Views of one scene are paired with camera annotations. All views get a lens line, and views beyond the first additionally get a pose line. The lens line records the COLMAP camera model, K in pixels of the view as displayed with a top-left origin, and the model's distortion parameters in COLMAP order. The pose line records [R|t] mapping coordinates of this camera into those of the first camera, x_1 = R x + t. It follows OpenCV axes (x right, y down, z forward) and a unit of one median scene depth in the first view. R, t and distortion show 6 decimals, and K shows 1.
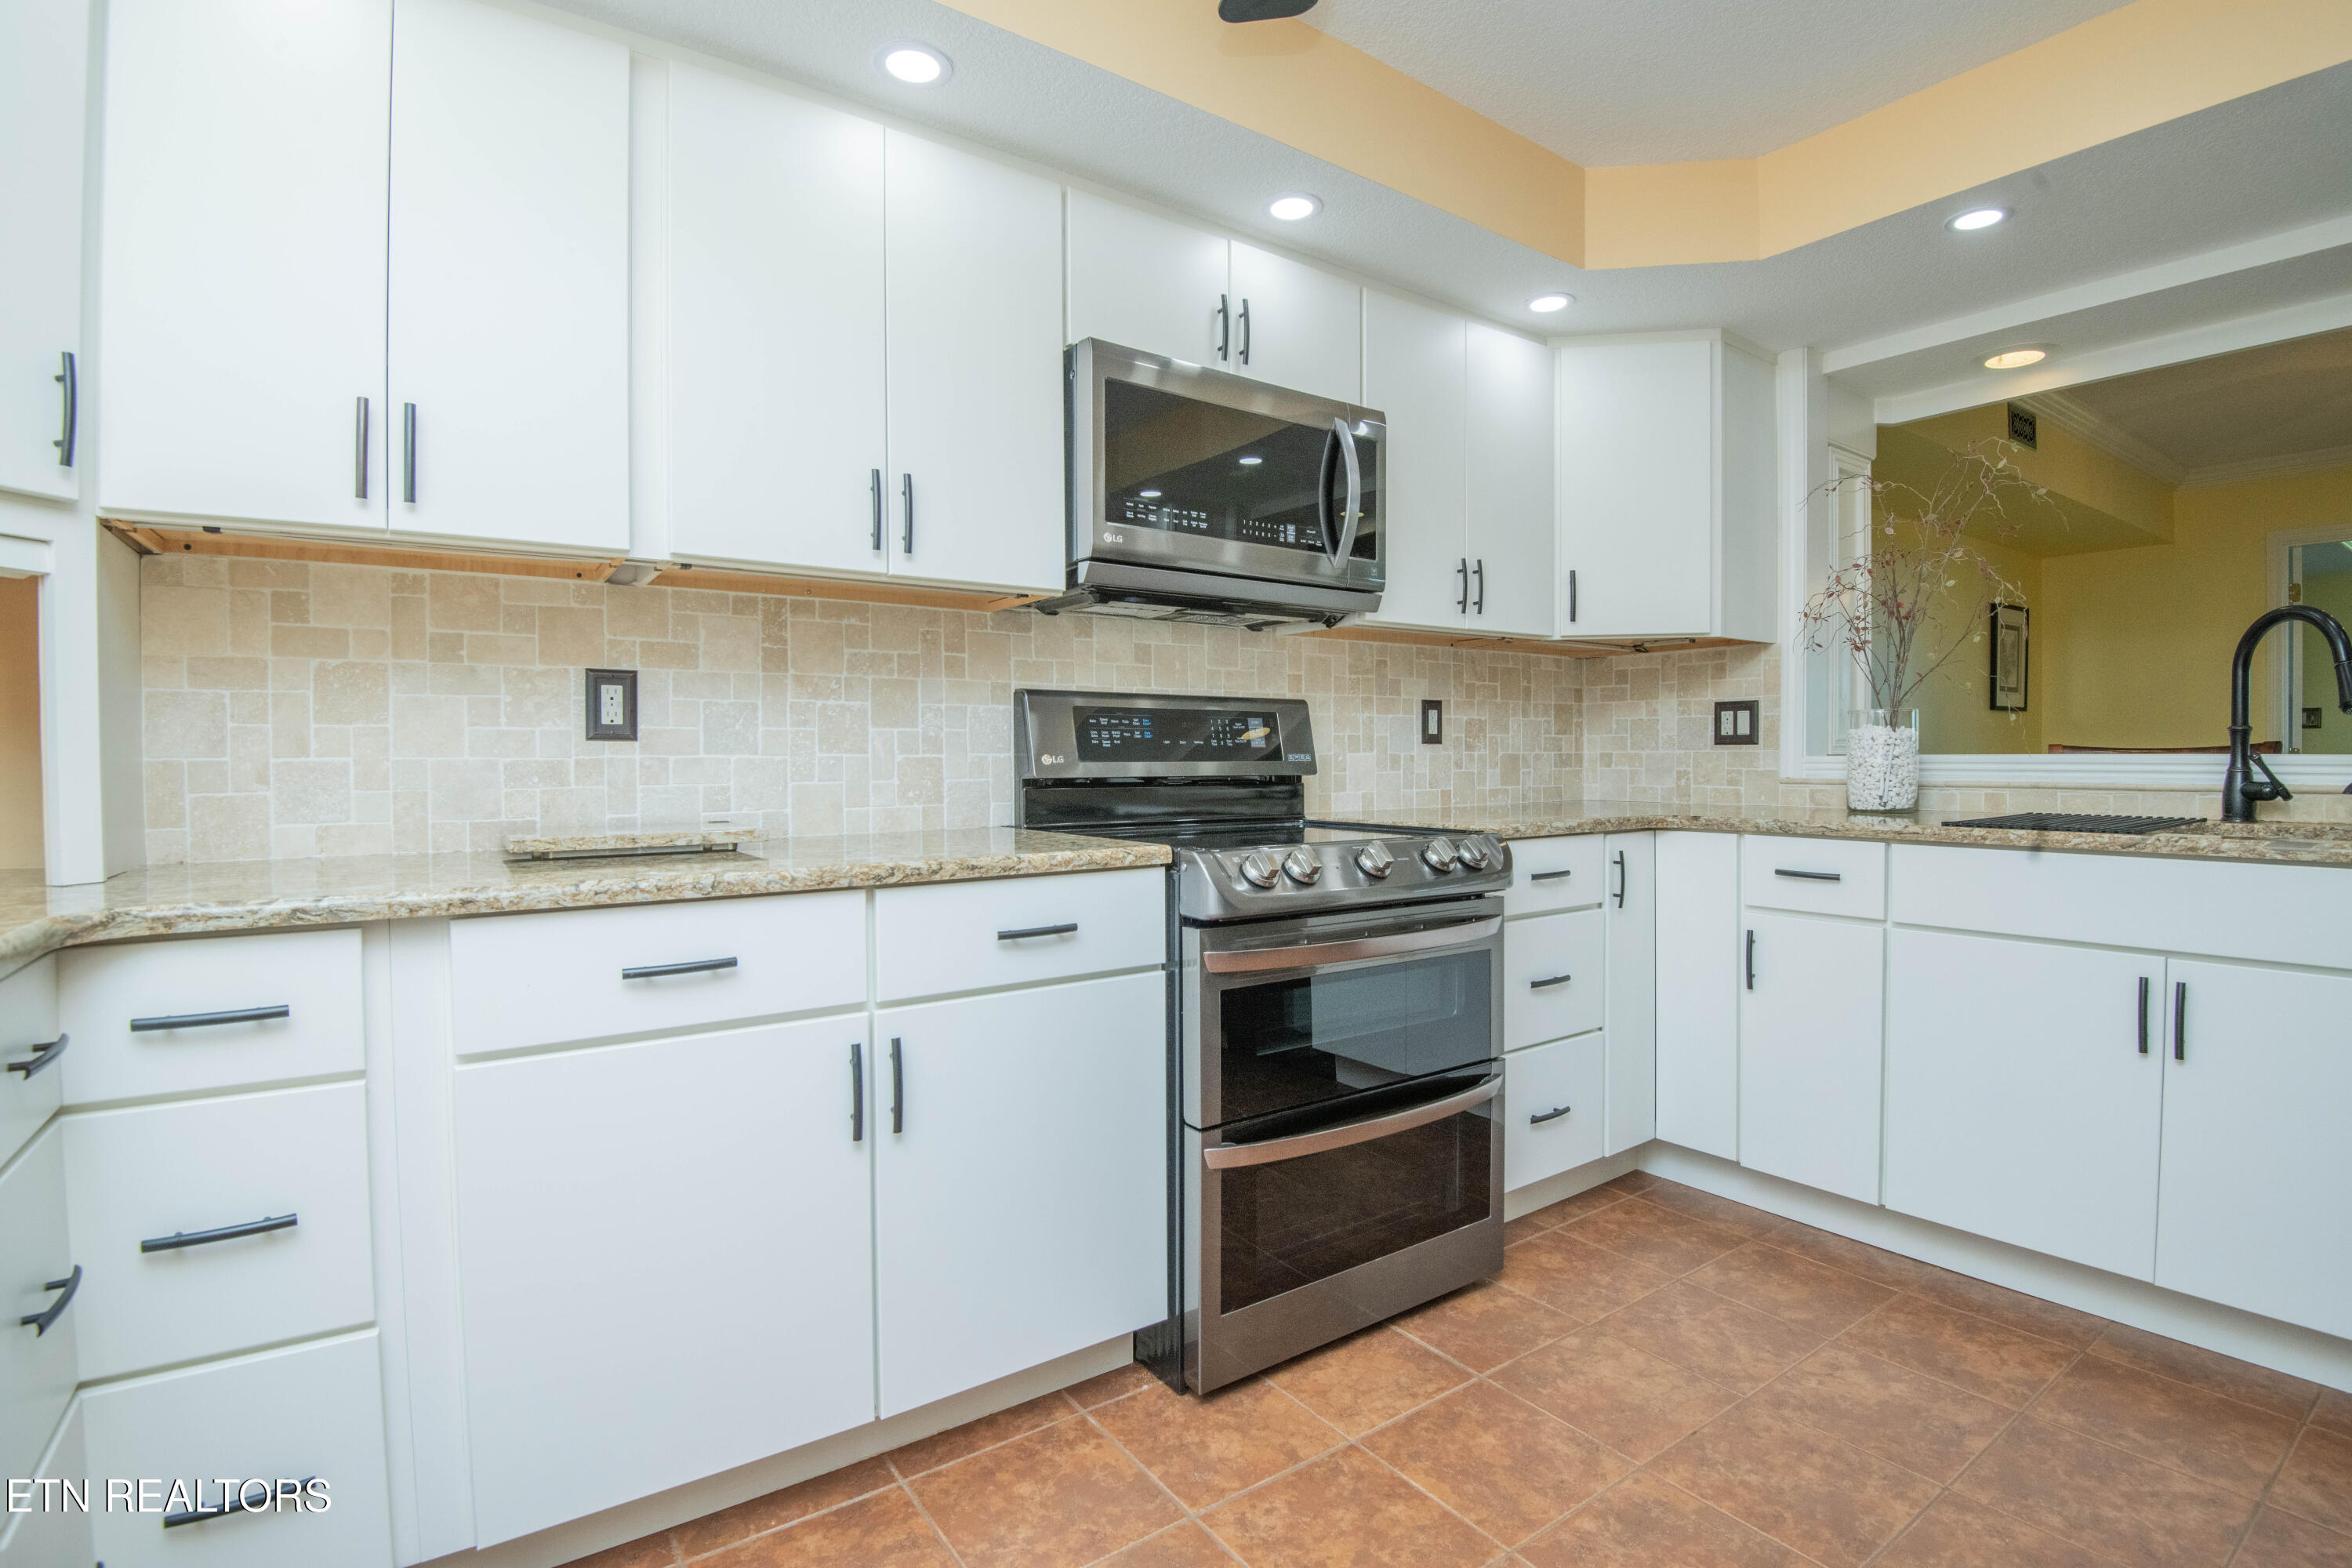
lens RADIAL K [[1098.5, 0, 1180.7], [0, 1098.5, 779.3], [0, 0, 1]] dist [-0.017467, -0.014869]
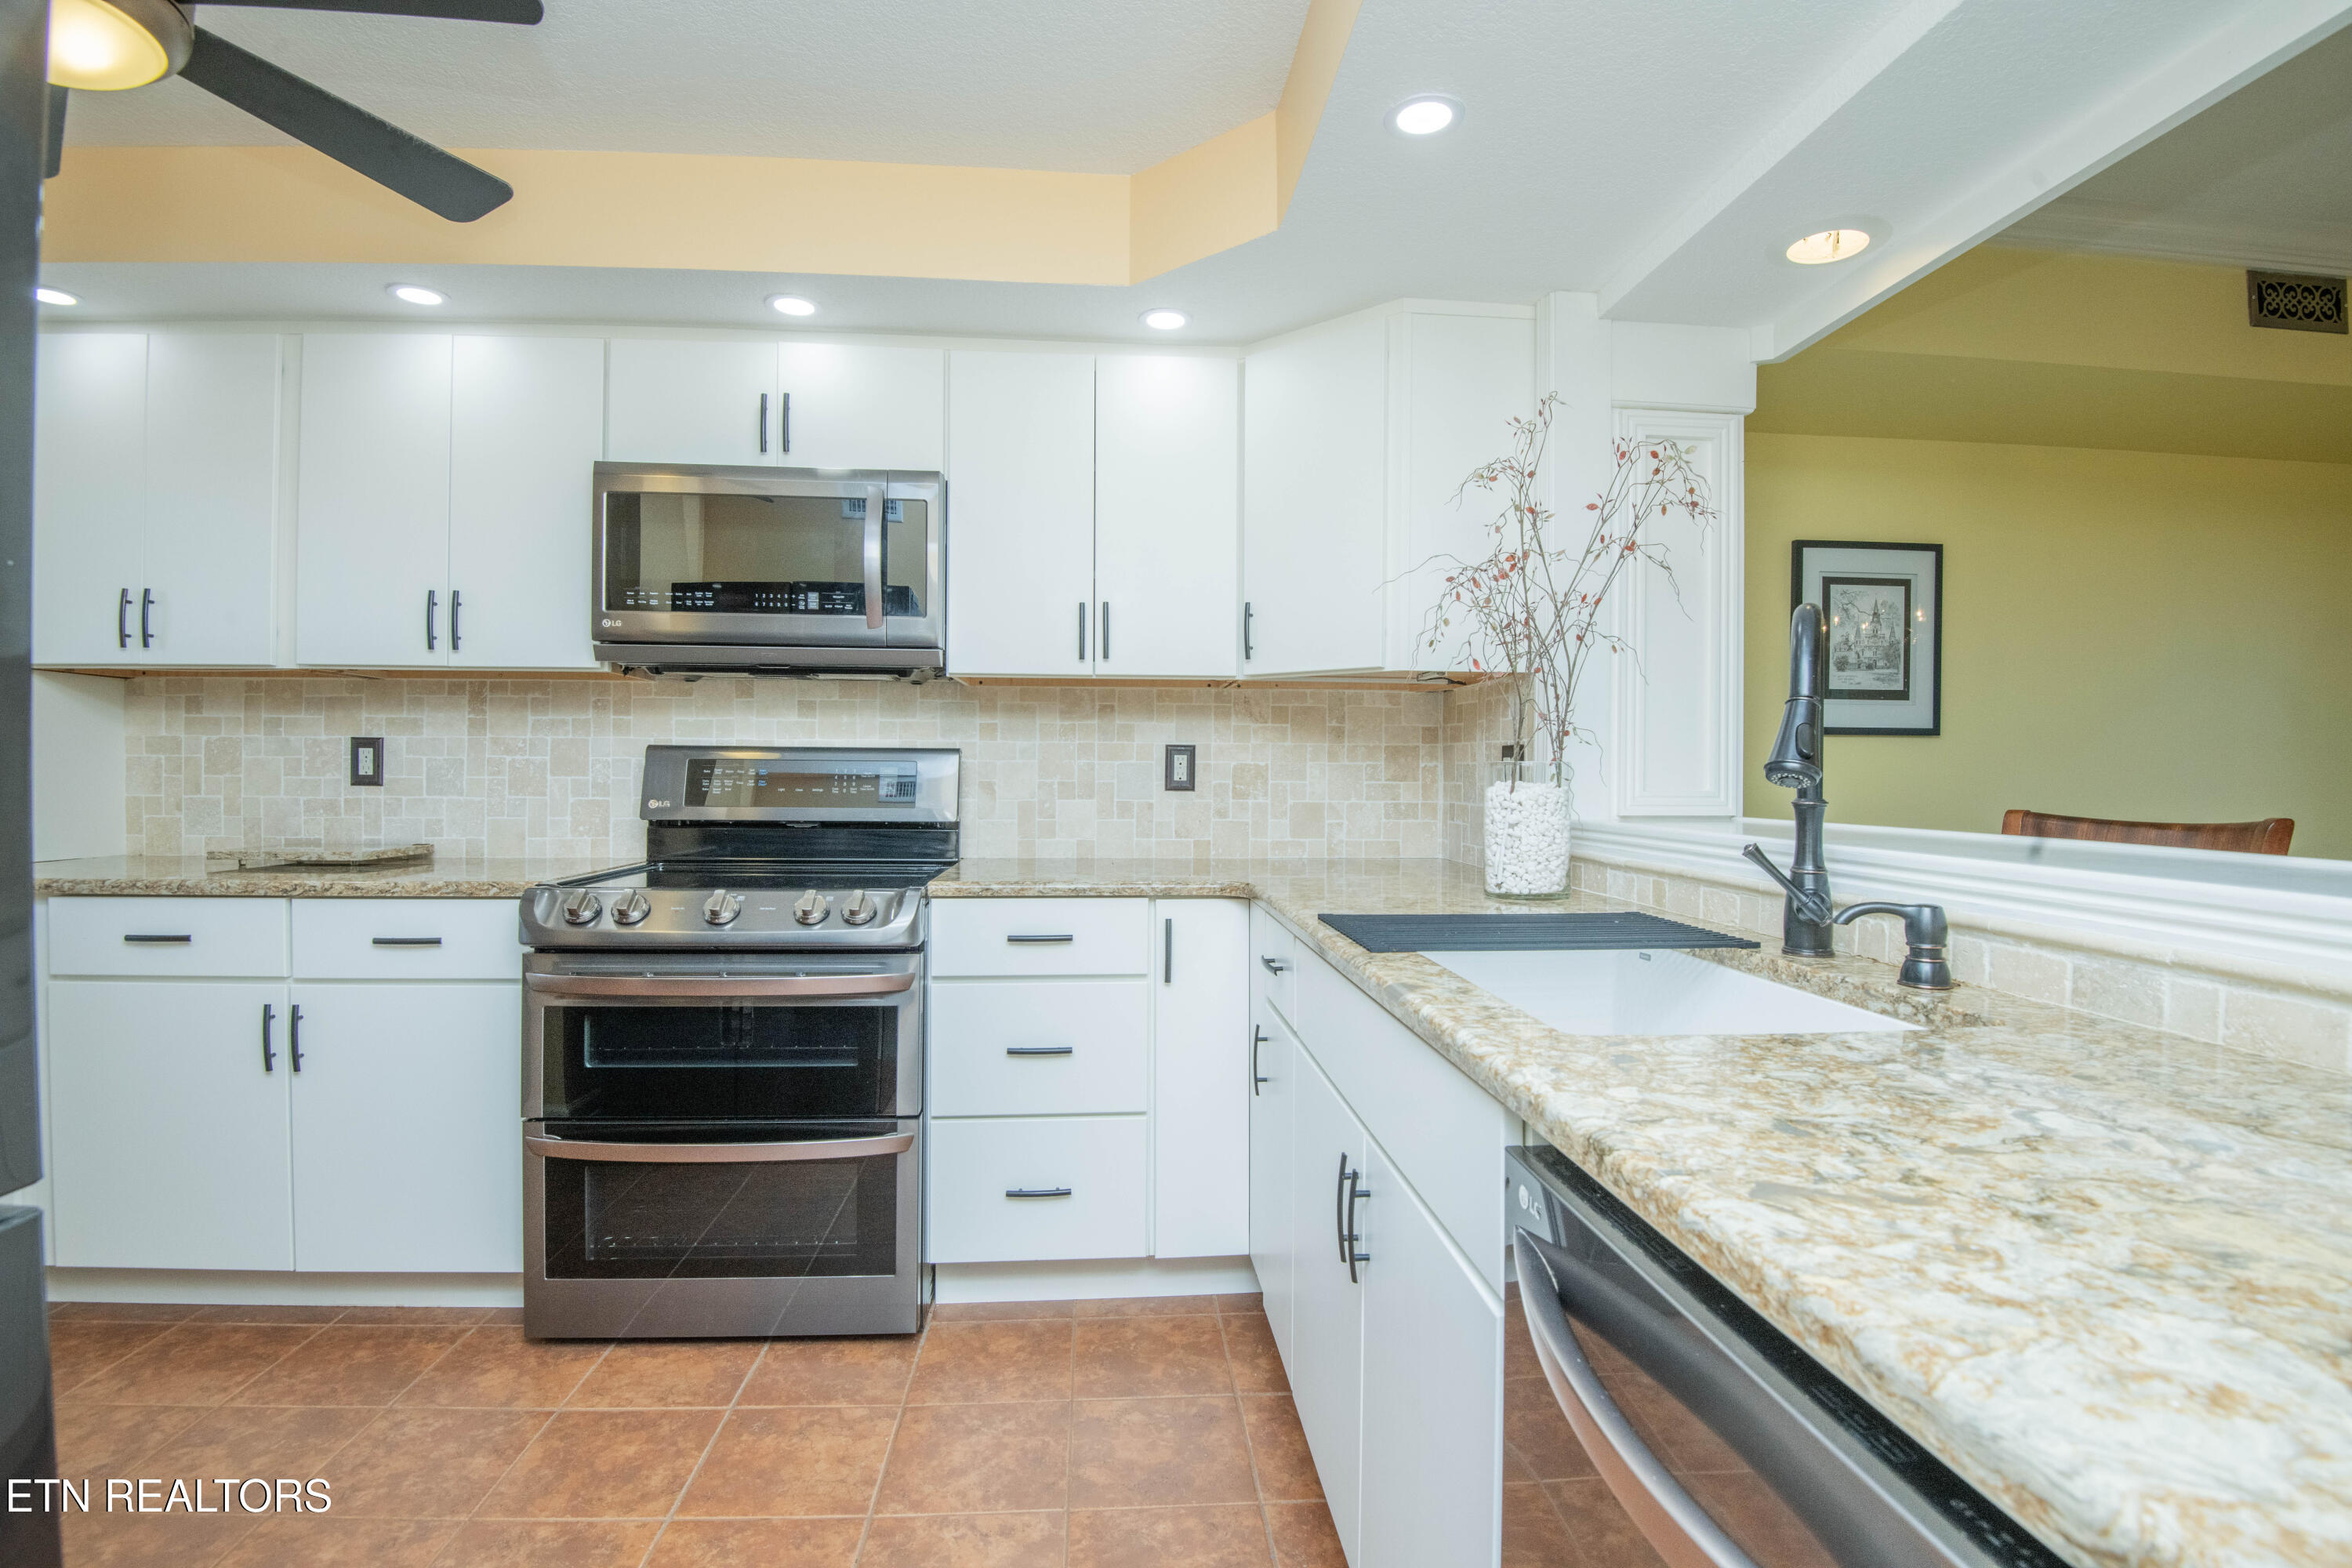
lens RADIAL K [[1098.5, 0, 1181.9], [0, 1098.5, 778.2], [0, 0, 1]] dist [-0.017467, -0.014869]
pose [[0.859863, 0.012809, -0.510364, 0.982829], [-0.022055, 0.999684, -0.012068, -0.044180], [0.510048, 0.021633, 0.859874, 0.261876]]
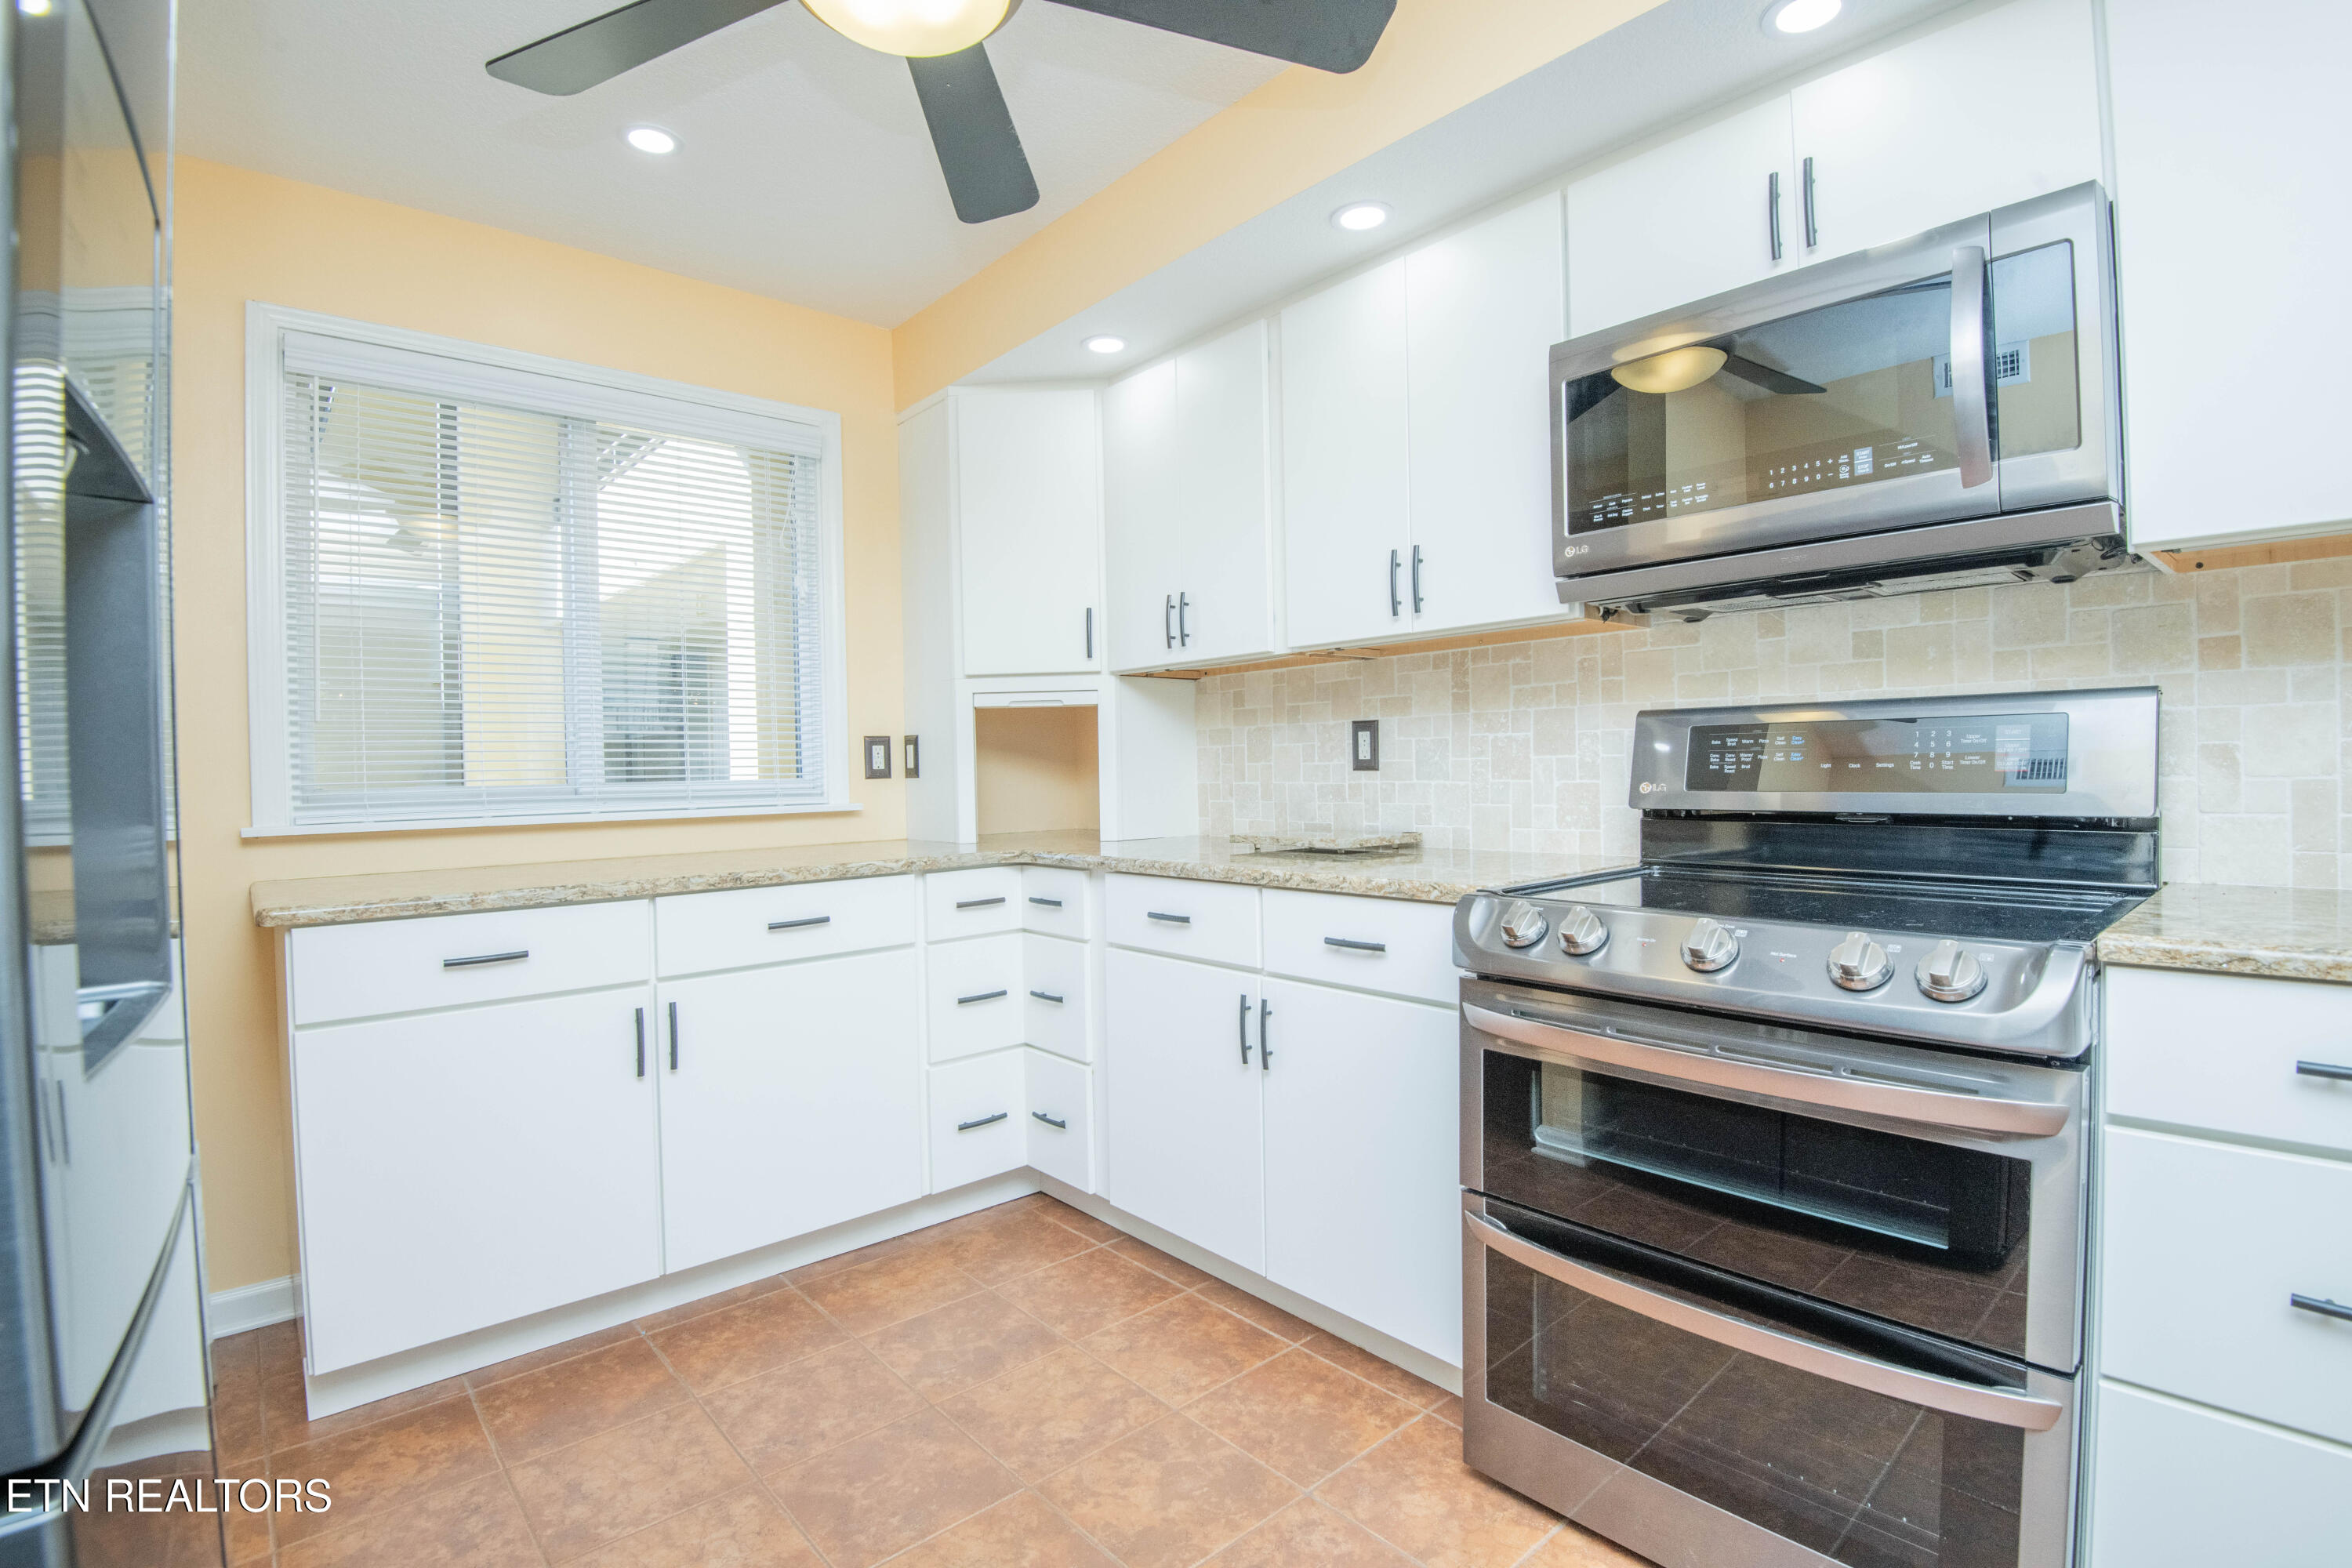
lens RADIAL K [[1098.5, 0, 1189.9], [0, 1098.5, 780.3], [0, 0, 1]] dist [-0.017467, -0.014869]
pose [[0.115886, 0.014639, -0.993155, 0.731995], [-0.002165, 0.999893, 0.014486, -0.036315], [0.993260, 0.000471, 0.115906, 0.515696]]
